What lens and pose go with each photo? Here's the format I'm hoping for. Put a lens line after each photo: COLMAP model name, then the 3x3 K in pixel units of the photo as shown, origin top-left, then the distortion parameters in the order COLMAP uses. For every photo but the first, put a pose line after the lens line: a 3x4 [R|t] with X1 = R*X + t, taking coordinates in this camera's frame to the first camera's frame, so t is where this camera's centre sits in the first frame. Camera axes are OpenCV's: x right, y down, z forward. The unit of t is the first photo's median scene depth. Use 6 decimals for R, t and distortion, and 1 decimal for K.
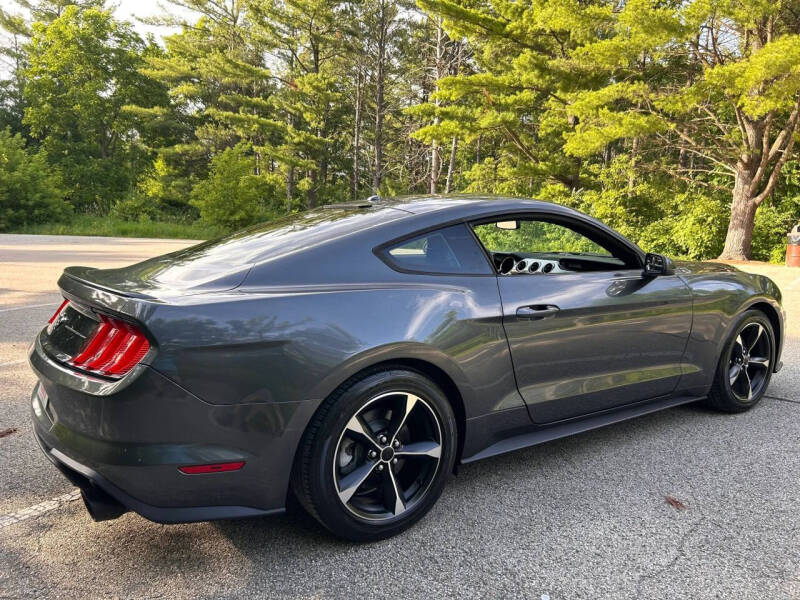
lens RADIAL K [[607.4, 0, 400.0], [0, 607.4, 300.0], [0, 0, 1]] dist [0.057628, -0.067418]
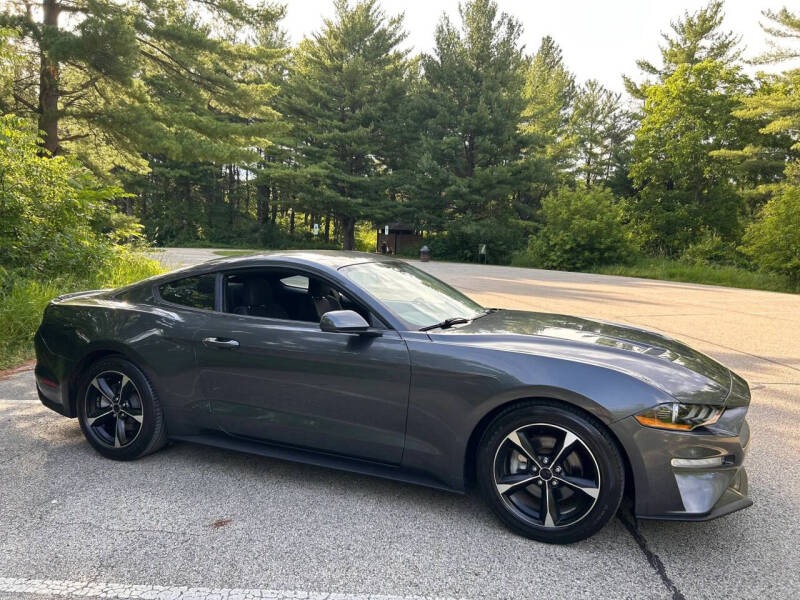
lens RADIAL K [[603.9, 0, 405.7], [0, 603.9, 304.5], [0, 0, 1]] dist [0.066939, -0.073289]
pose [[0.555037, 0.088025, -0.827155, 0.131168], [-0.137397, 0.990428, 0.013204, -0.011630], [0.820400, 0.106320, 0.561818, 0.050879]]
